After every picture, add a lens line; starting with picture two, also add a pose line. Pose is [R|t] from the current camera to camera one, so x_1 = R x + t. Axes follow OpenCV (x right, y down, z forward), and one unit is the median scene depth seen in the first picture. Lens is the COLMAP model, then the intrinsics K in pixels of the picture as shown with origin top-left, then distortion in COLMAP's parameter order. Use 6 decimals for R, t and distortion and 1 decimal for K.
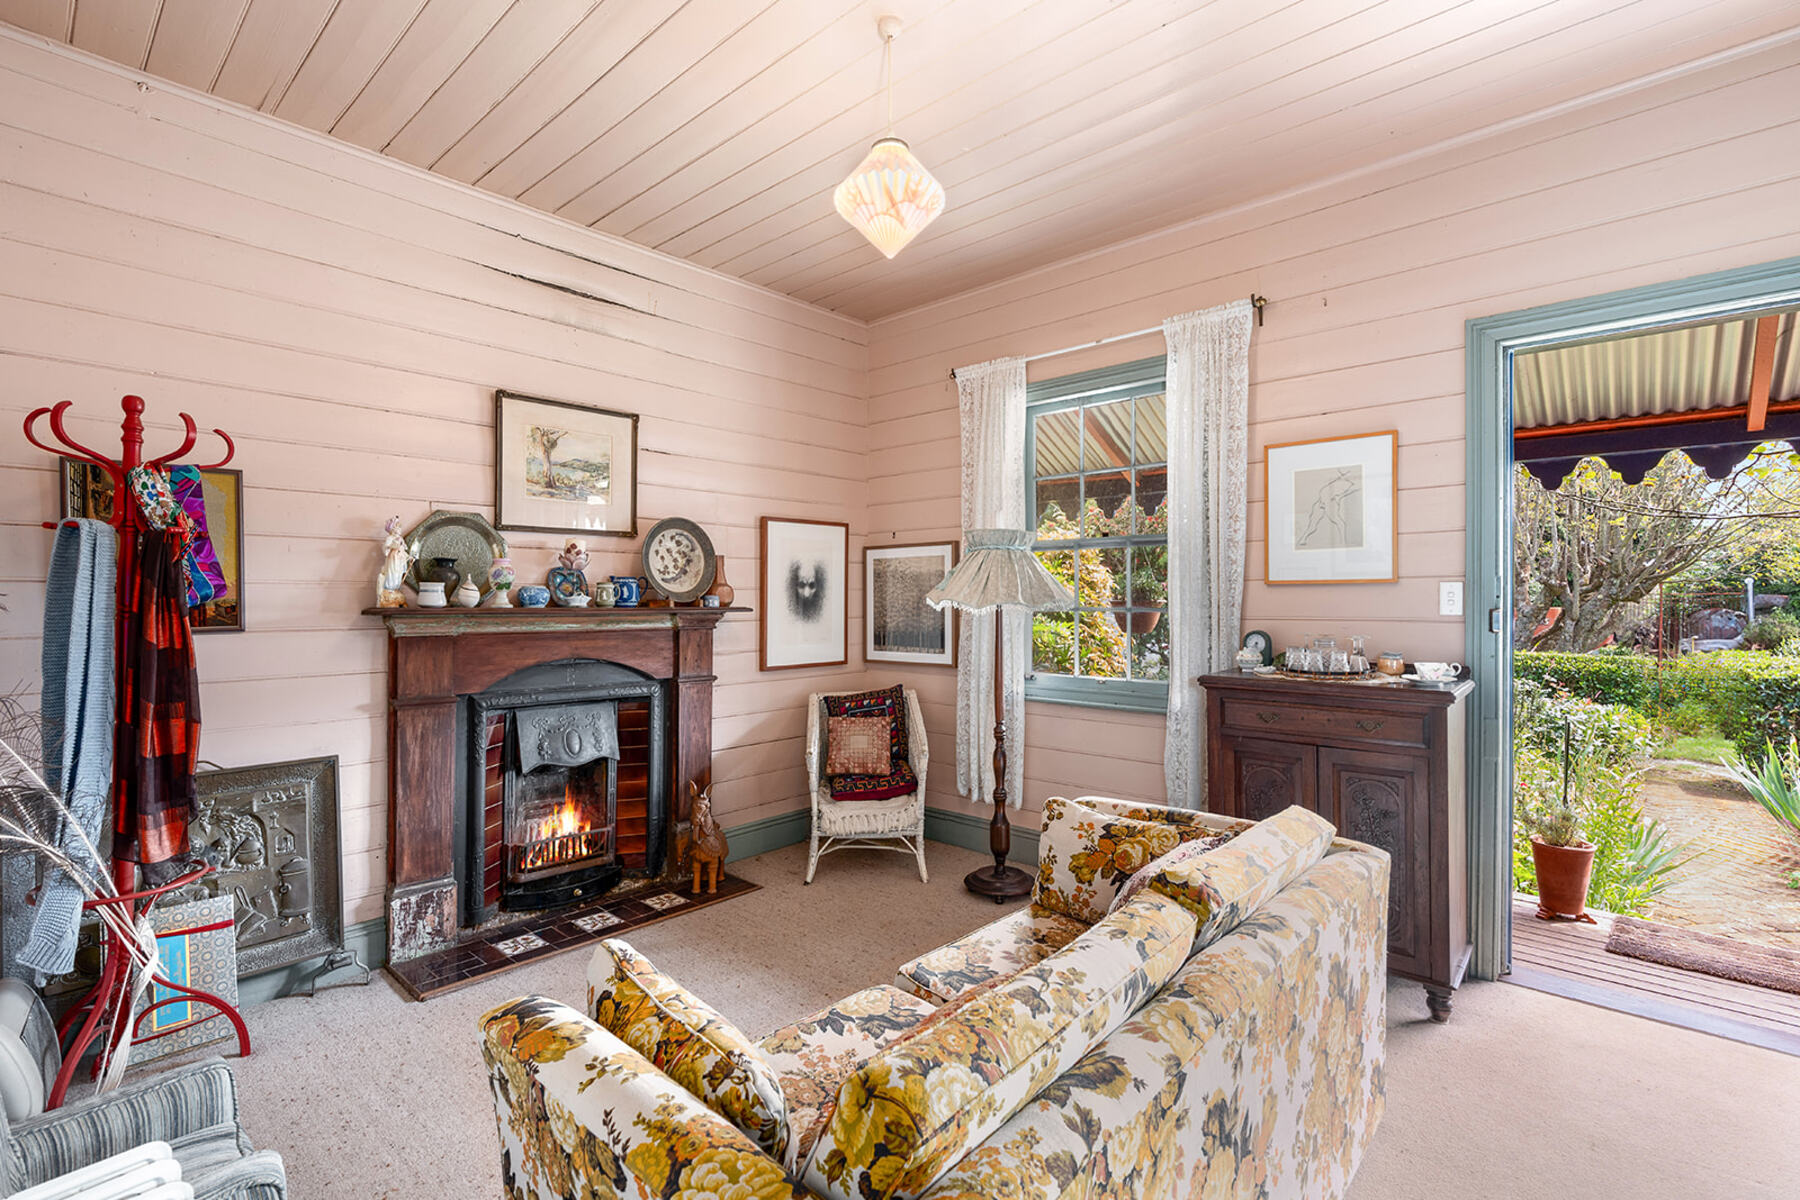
lens RADIAL K [[818.6, 0, 902.5], [0, 818.6, 593.0], [0, 0, 1]] dist [-0.005711, 0.000263]
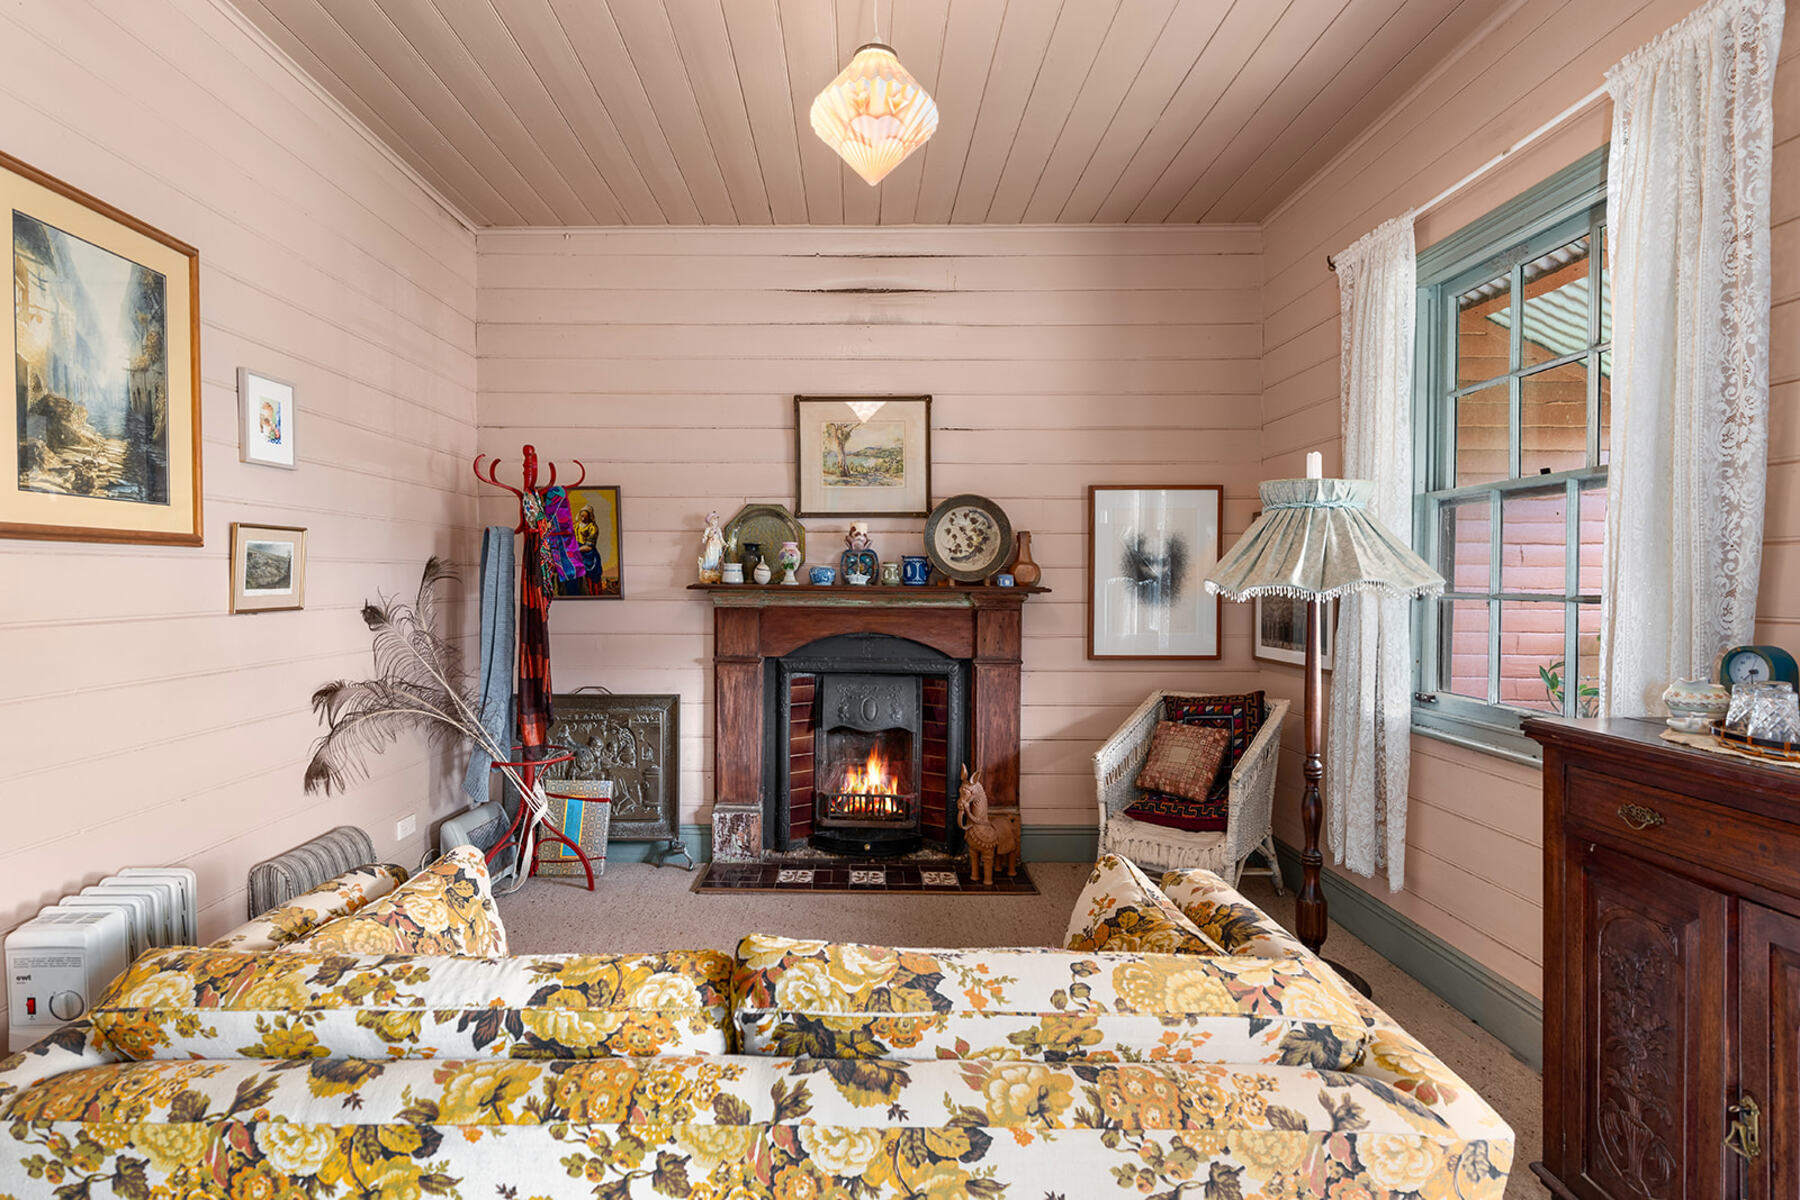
lens RADIAL K [[843.7, 0, 862.6], [0, 843.7, 597.0], [0, 0, 1]] dist [-0.007704, 0.000758]
pose [[0.665964, 0.019258, -0.745735, 0.438141], [0.000950, 0.999644, 0.026664, 0.003294], [0.745983, -0.018466, 0.665709, 0.259883]]
